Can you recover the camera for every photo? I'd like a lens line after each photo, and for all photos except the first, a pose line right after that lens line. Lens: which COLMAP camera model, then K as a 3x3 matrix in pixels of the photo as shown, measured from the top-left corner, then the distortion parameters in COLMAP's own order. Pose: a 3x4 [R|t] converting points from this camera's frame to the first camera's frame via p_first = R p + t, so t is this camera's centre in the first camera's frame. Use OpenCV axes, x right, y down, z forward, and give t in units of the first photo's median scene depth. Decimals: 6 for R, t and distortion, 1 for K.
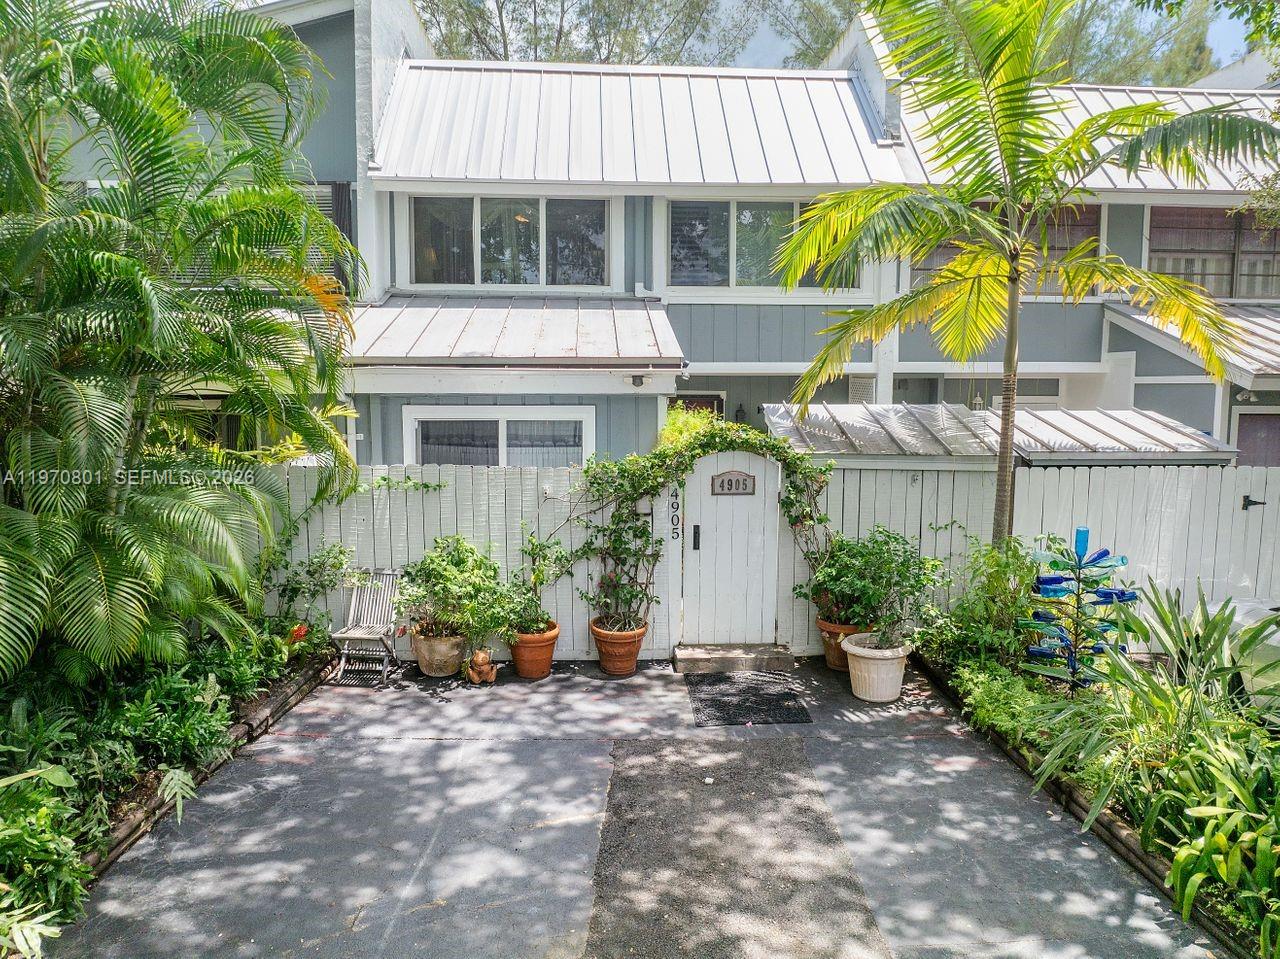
lens RADIAL K [[897.5, 0, 634.1], [0, 897.5, 477.8], [0, 0, 1]] dist [-0.026623, 0.000208]
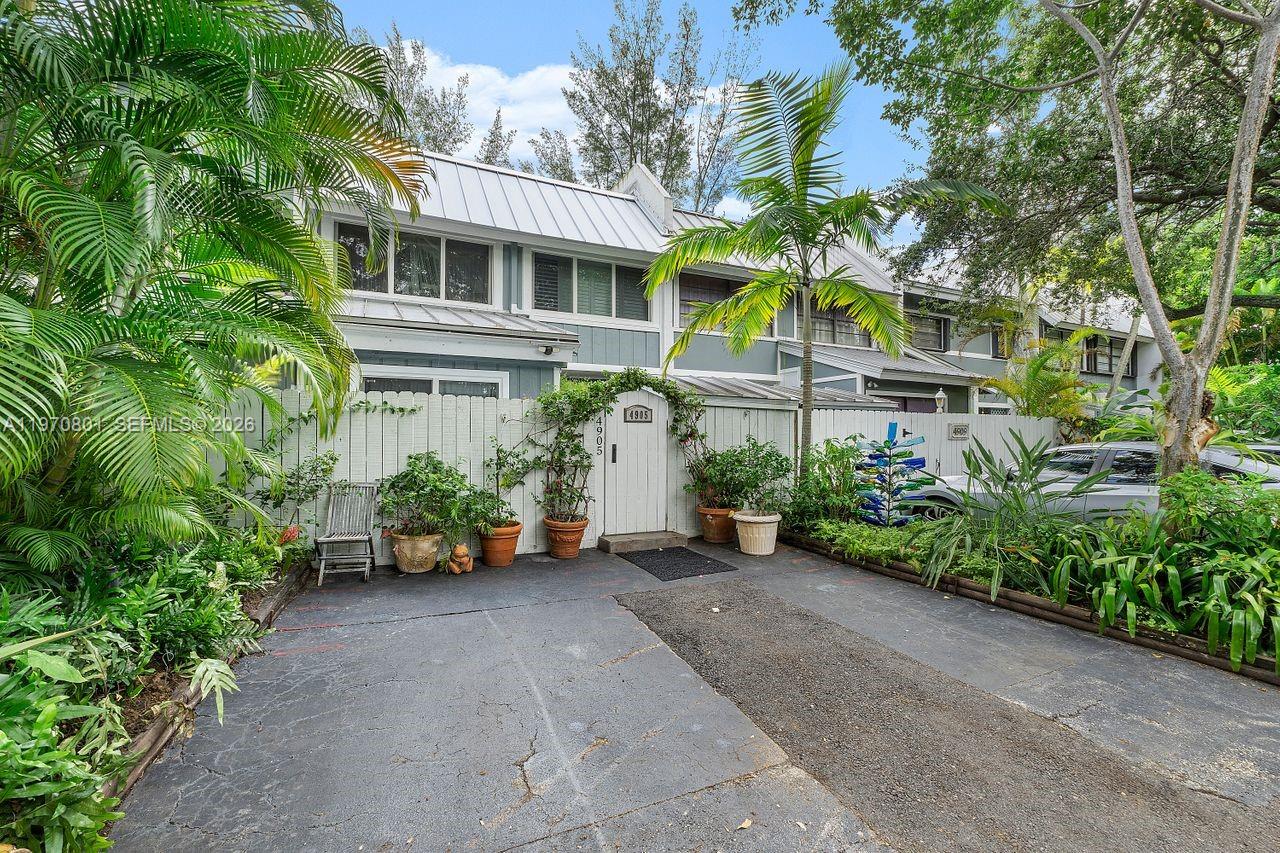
lens RADIAL K [[537.7, 0, 634.3], [0, 537.7, 429.7], [0, 0, 1]] dist [-0.008312, -0.000328]
pose [[0.925354, 0.003559, 0.379088, -0.214609], [0.037196, 0.994279, -0.100130, 0.115451], [-0.377276, 0.106757, 0.919927, 0.241830]]
